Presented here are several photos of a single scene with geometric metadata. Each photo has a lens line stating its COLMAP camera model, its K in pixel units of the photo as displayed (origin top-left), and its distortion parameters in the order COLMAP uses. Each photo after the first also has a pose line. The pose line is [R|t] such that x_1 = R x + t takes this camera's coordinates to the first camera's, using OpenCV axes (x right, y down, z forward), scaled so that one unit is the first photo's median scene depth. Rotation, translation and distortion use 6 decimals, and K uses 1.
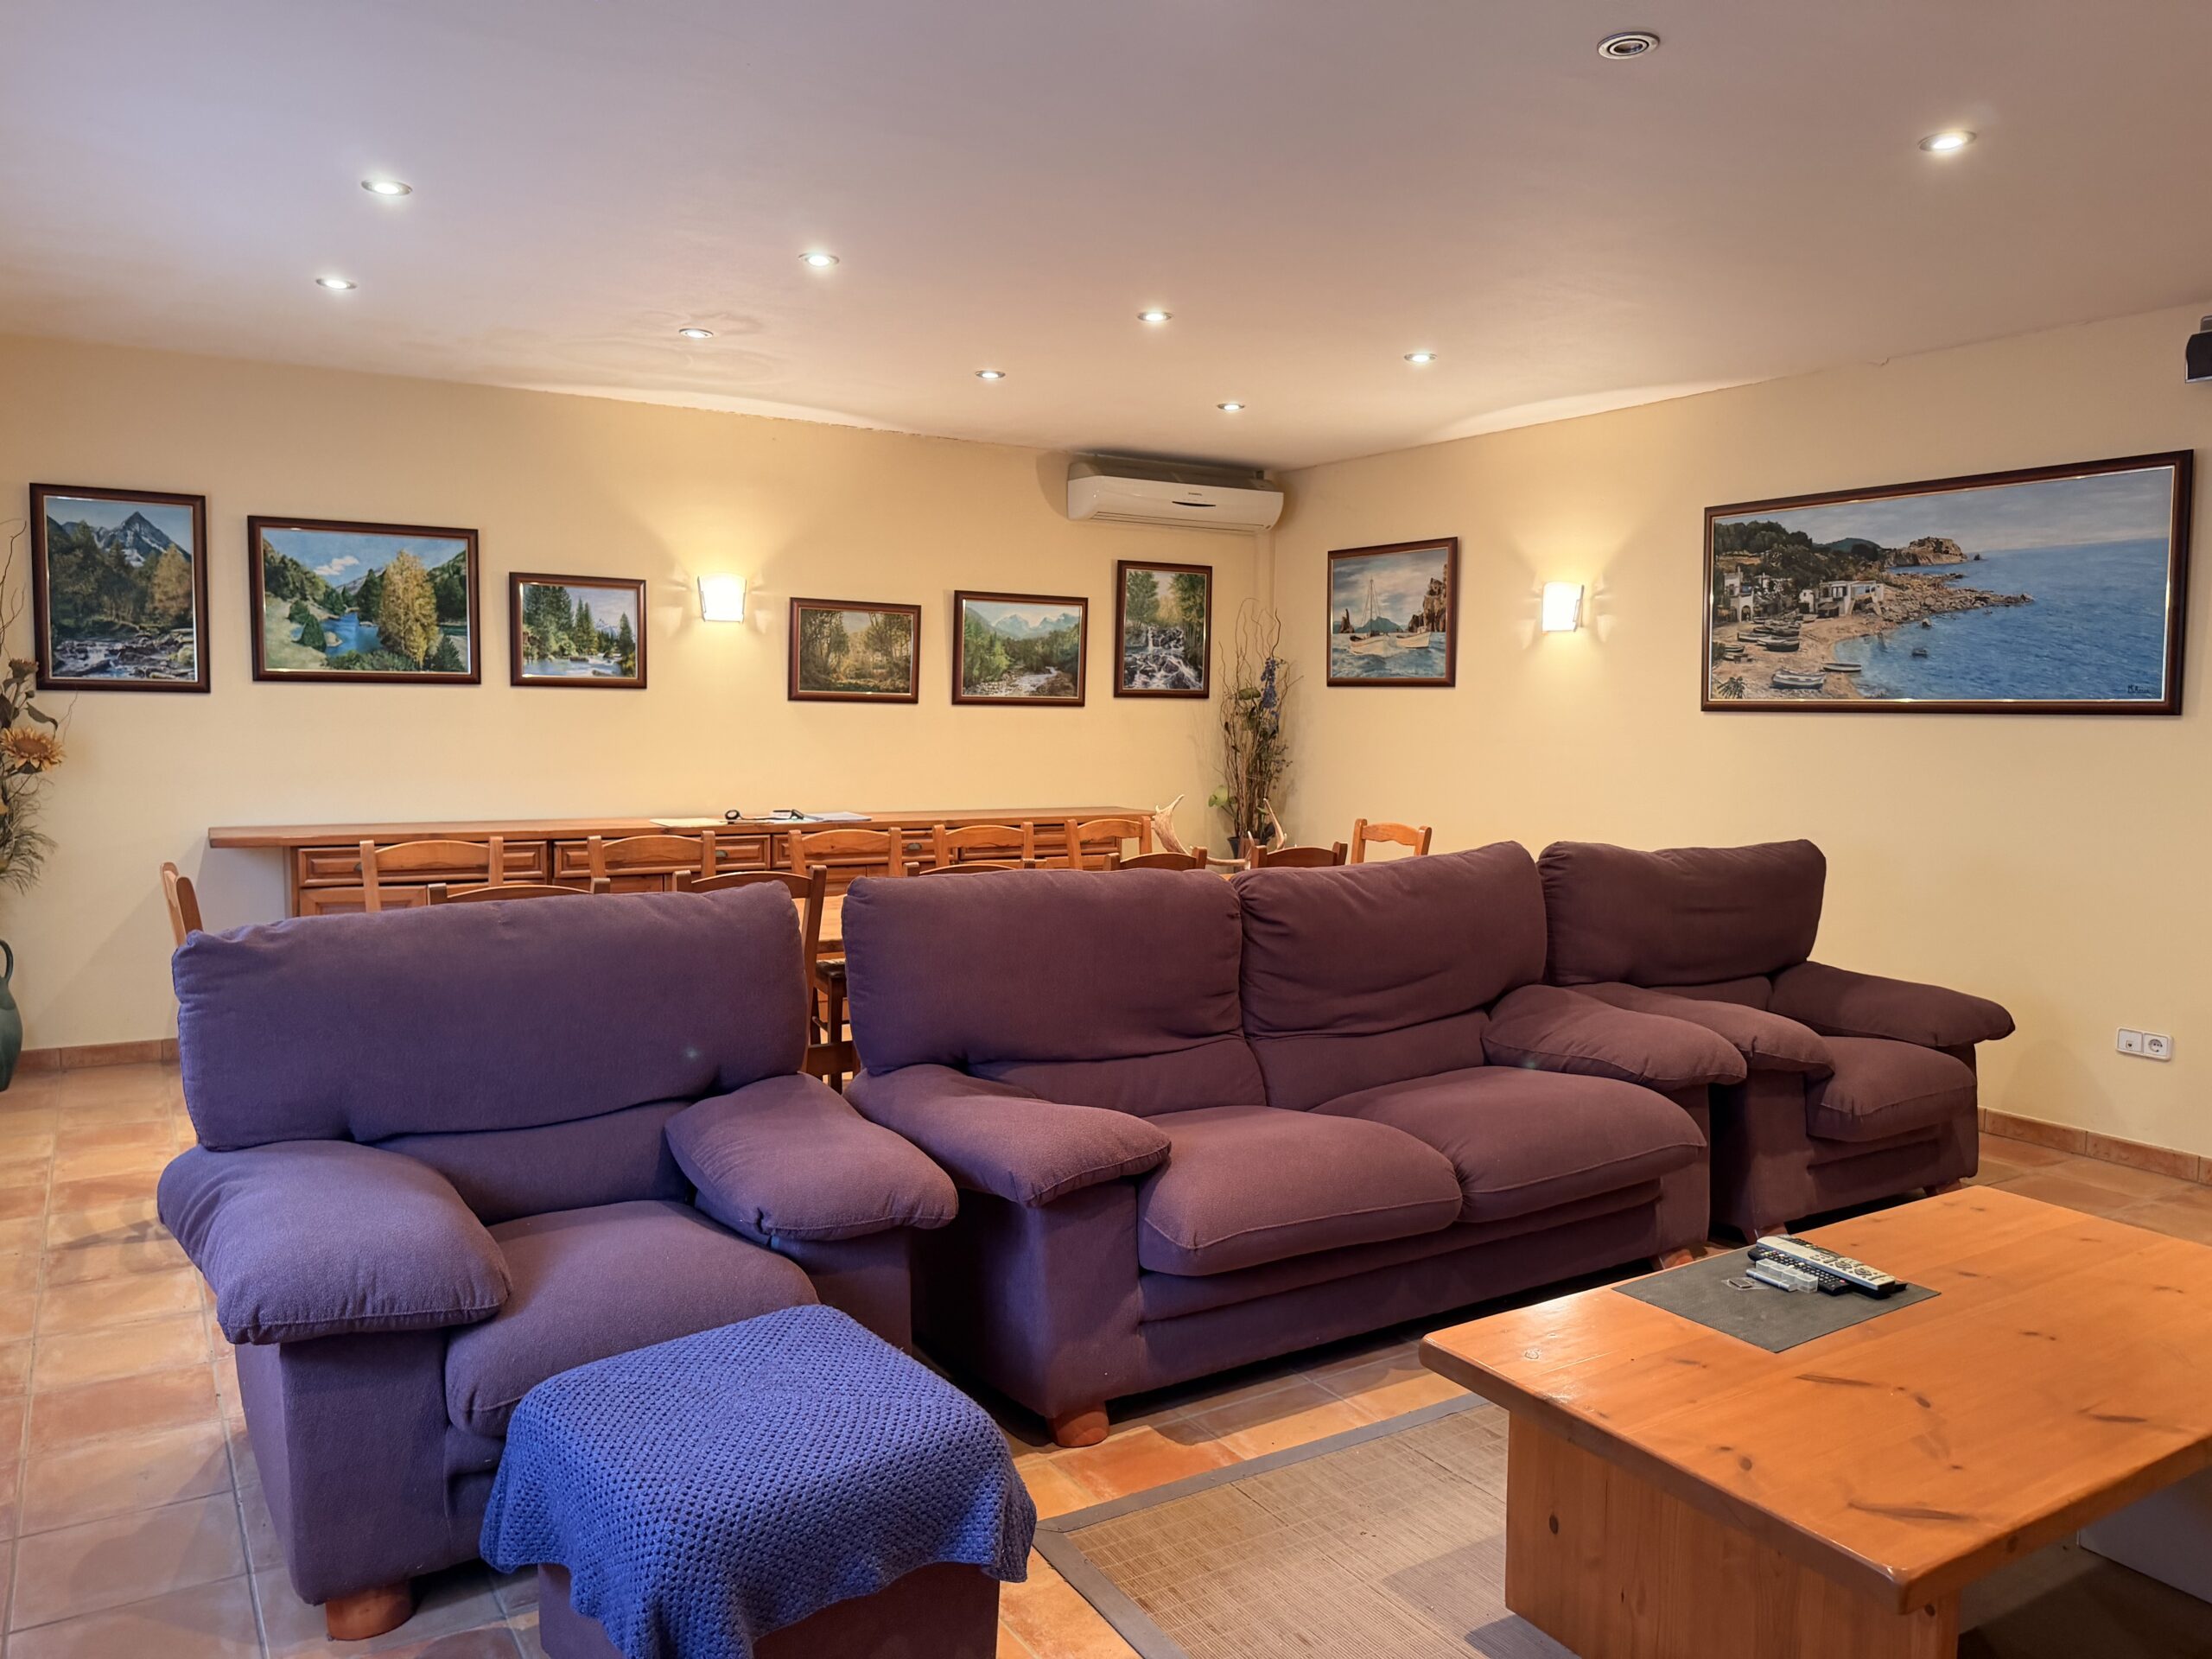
lens RADIAL K [[1557.8, 0, 1108.8], [0, 1557.8, 801.0], [0, 0, 1]] dist [0.166044, -0.342629]
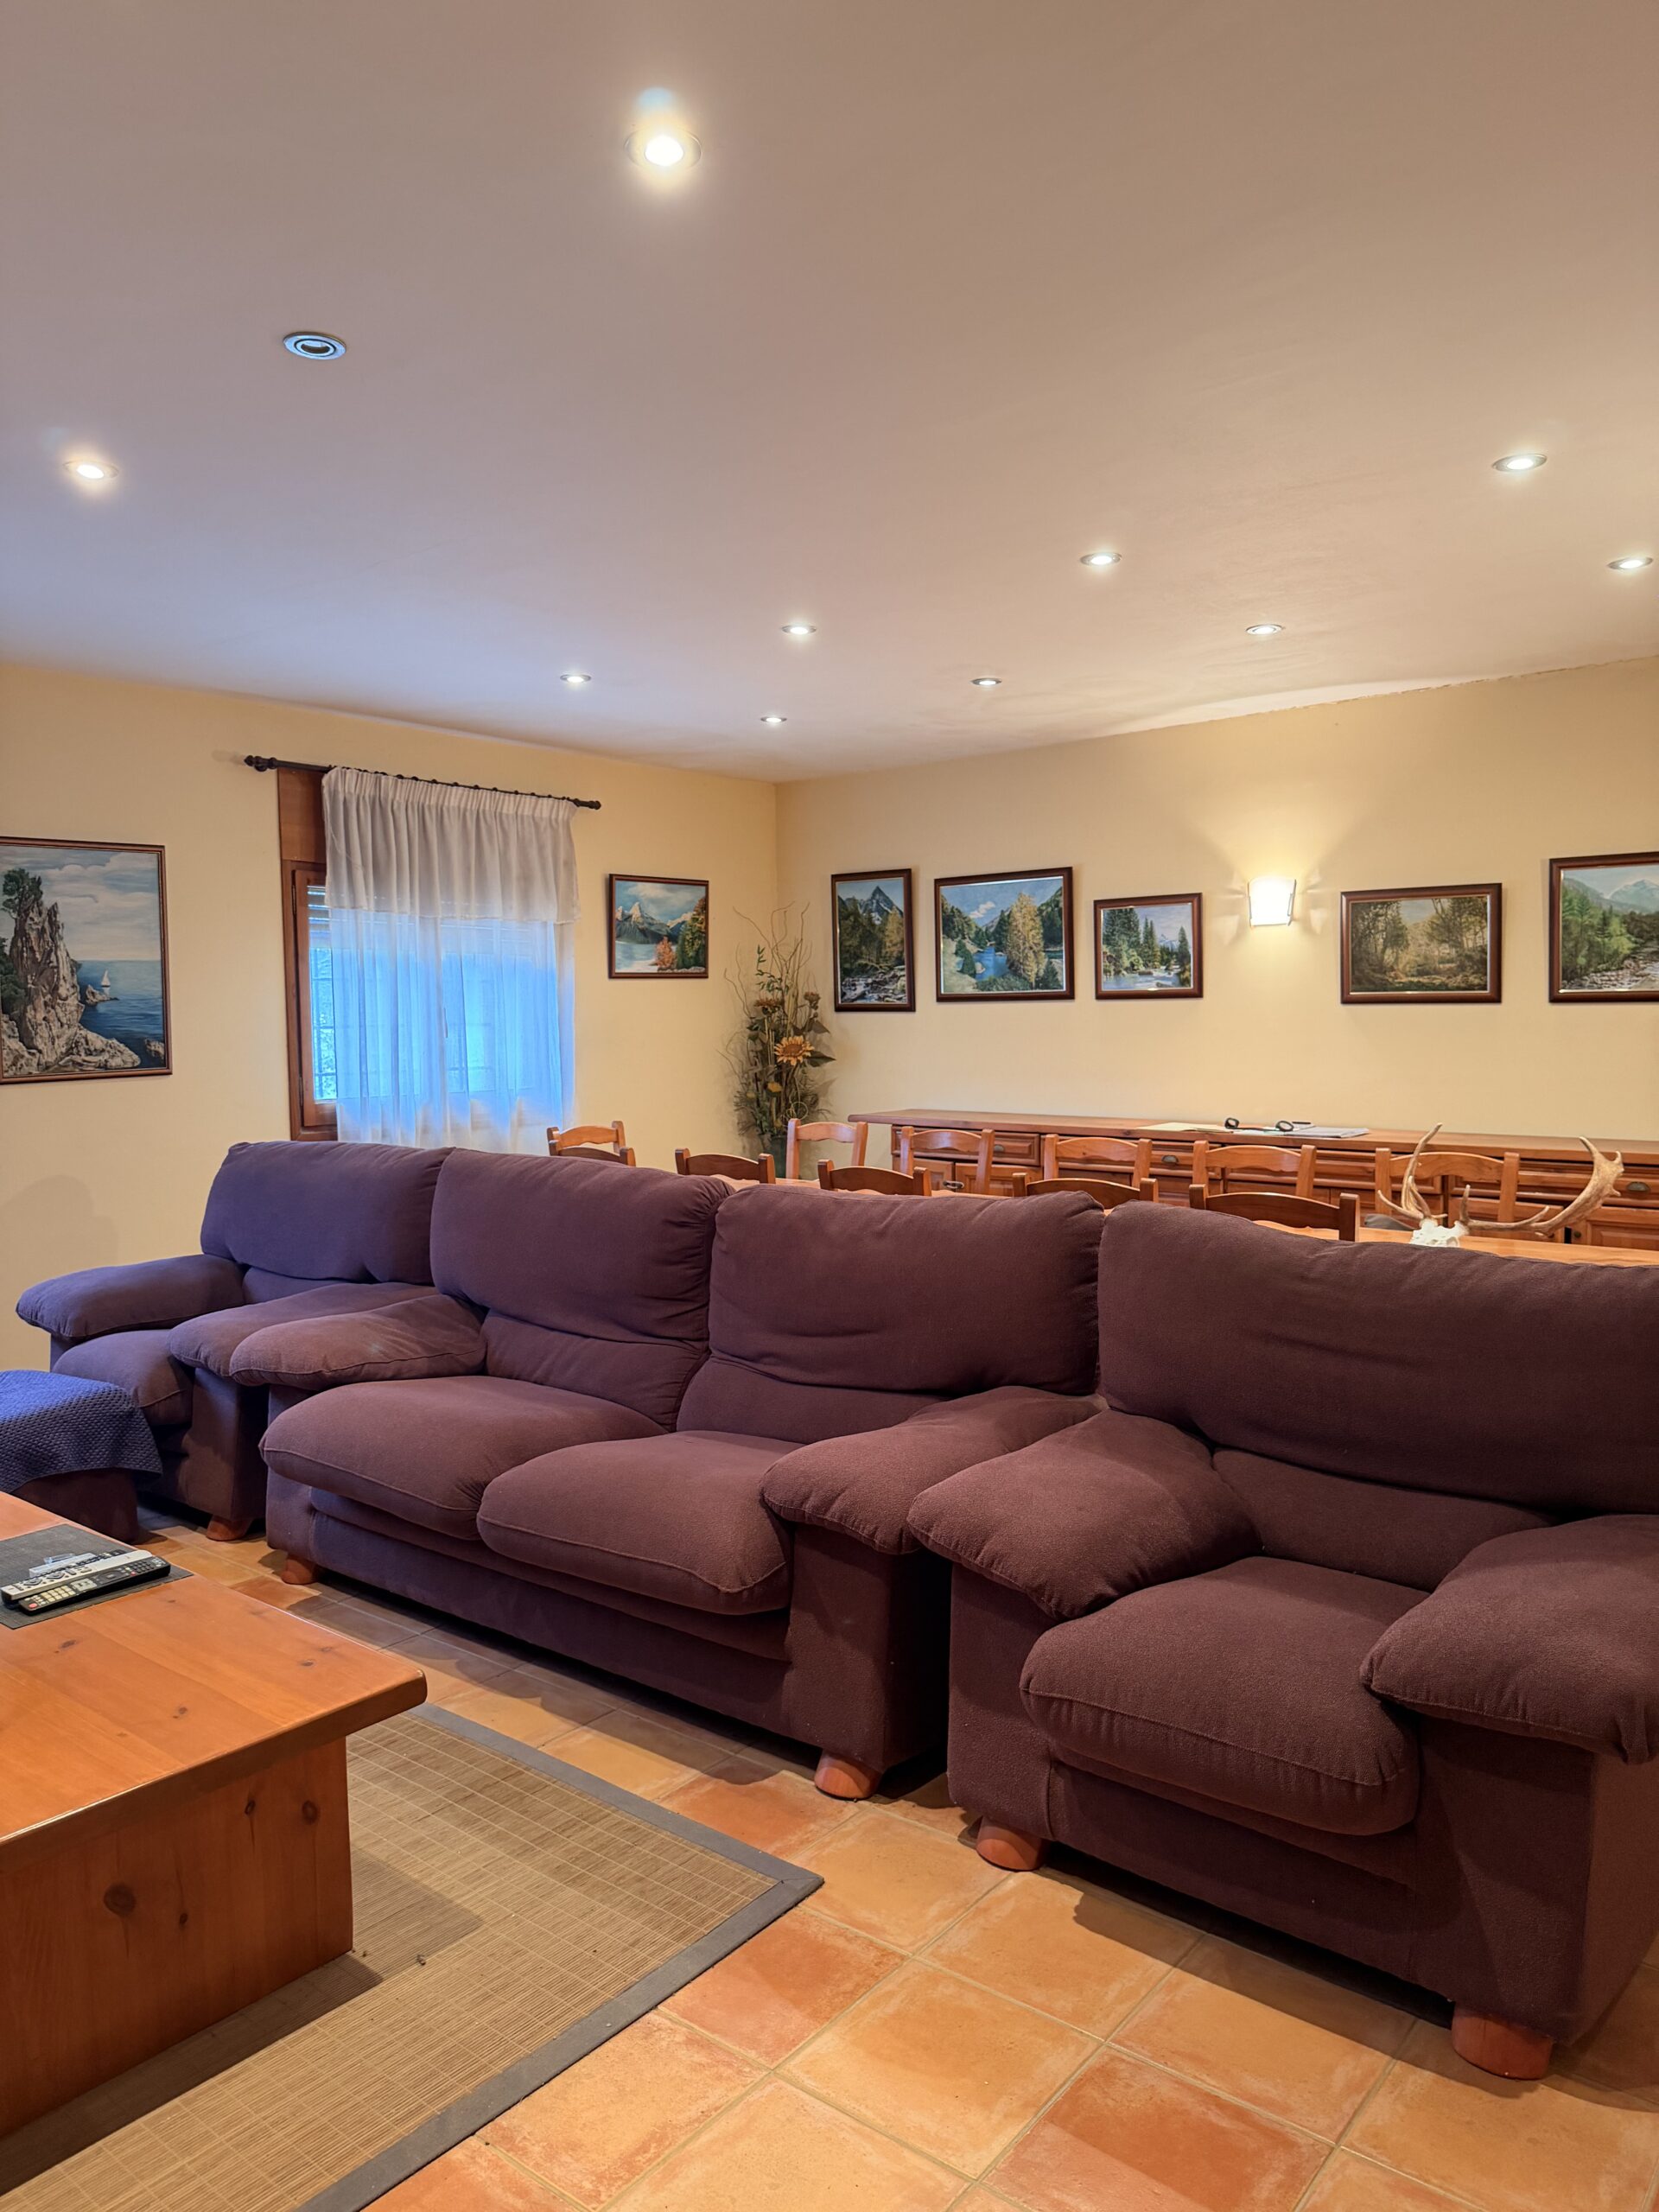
lens RADIAL K [[1557.8, 0, 832.5], [0, 1557.8, 1101.0], [0, 0, 1]] dist [0.166044, -0.342629]
pose [[0.316105, 0.038800, -0.947930, 0.631797], [-0.037847, 0.998884, 0.028264, -0.023903], [0.947969, 0.026942, 0.317221, 0.458068]]
